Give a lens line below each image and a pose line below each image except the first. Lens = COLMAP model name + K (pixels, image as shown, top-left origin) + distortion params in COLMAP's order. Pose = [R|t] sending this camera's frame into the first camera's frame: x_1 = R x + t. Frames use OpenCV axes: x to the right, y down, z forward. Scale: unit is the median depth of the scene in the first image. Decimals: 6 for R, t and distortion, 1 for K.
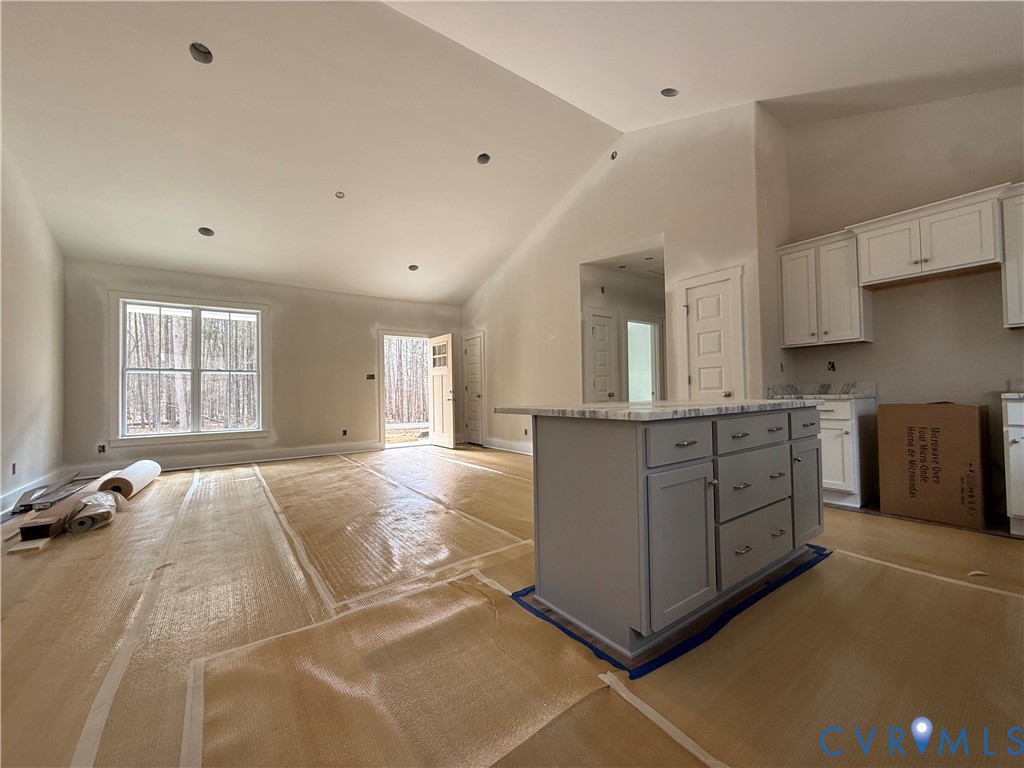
lens RADIAL K [[406.3, 0, 509.4], [0, 406.3, 385.9], [0, 0, 1]] dist [-0.000646, 0.000119]
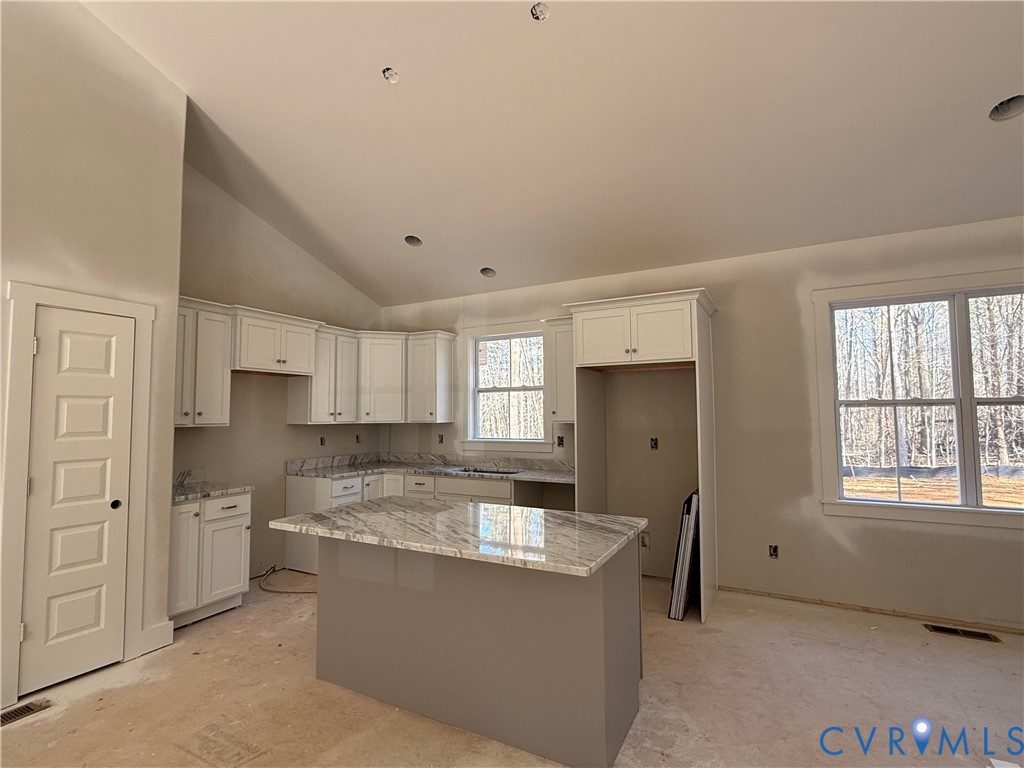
lens RADIAL K [[493.1, 0, 512.0], [0, 493.1, 384.0], [0, 0, 1]] dist [-0.000676, 0.000542]
pose [[-0.439277, 0.081852, 0.894615, -0.369200], [0.001134, 0.995890, -0.090561, -0.084727], [-0.898351, -0.038767, -0.437564, 0.744085]]
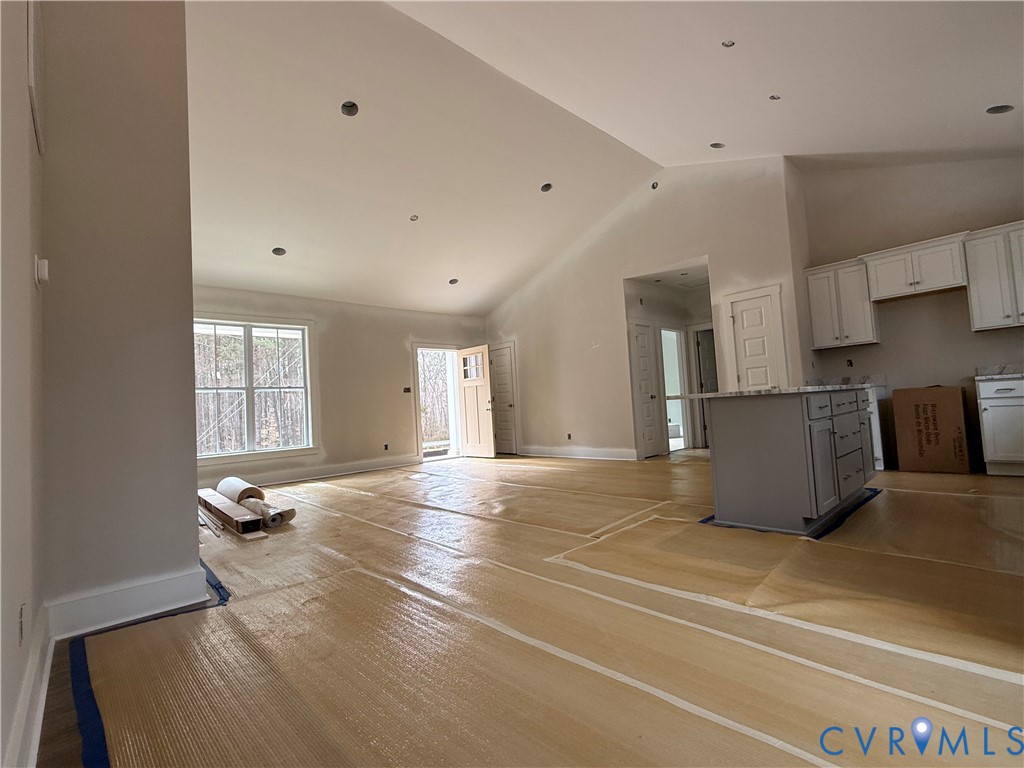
lens RADIAL K [[464.4, 0, 511.4], [0, 464.4, 385.8], [0, 0, 1]] dist [-0.001112, -0.000418]
pose [[0.991766, -0.035537, 0.123034, -0.385451], [0.039812, 0.998680, -0.032460, 0.024103], [-0.121718, 0.037091, 0.991872, -0.266167]]
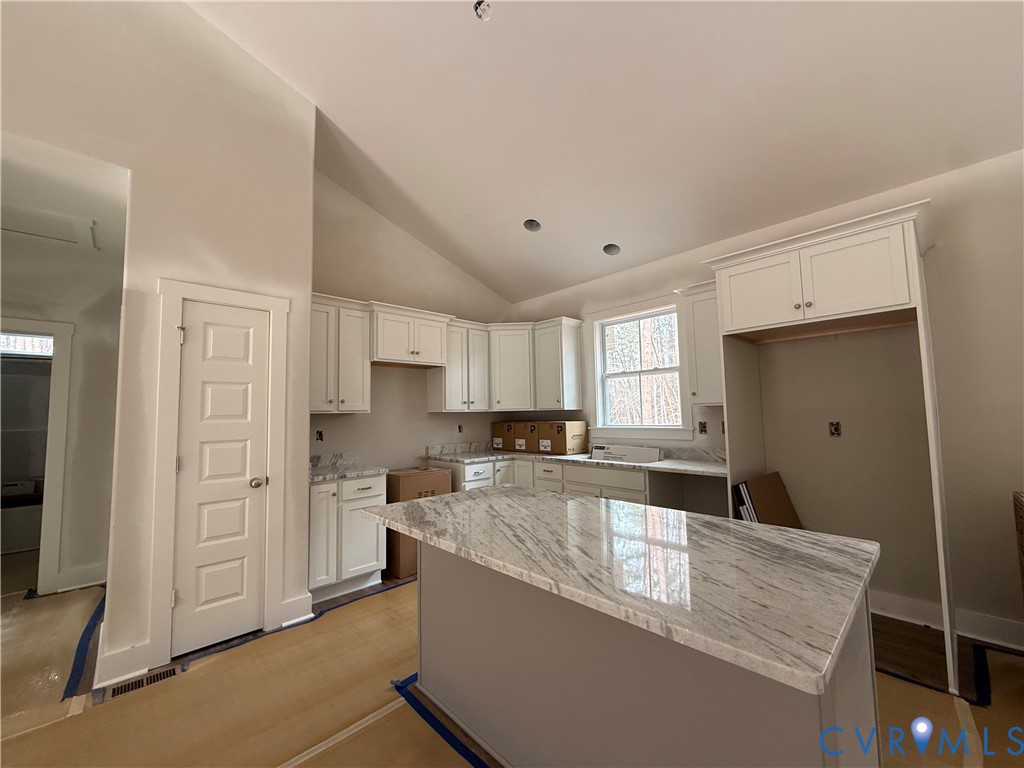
lens RADIAL K [[406.3, 0, 509.4], [0, 406.3, 385.9], [0, 0, 1]] dist [-0.000646, 0.000119]
pose [[-0.128320, 0.095272, 0.987146, -0.161279], [0.007066, 0.995438, -0.095154, -0.064148], [-0.991708, -0.005235, -0.128408, 0.636440]]
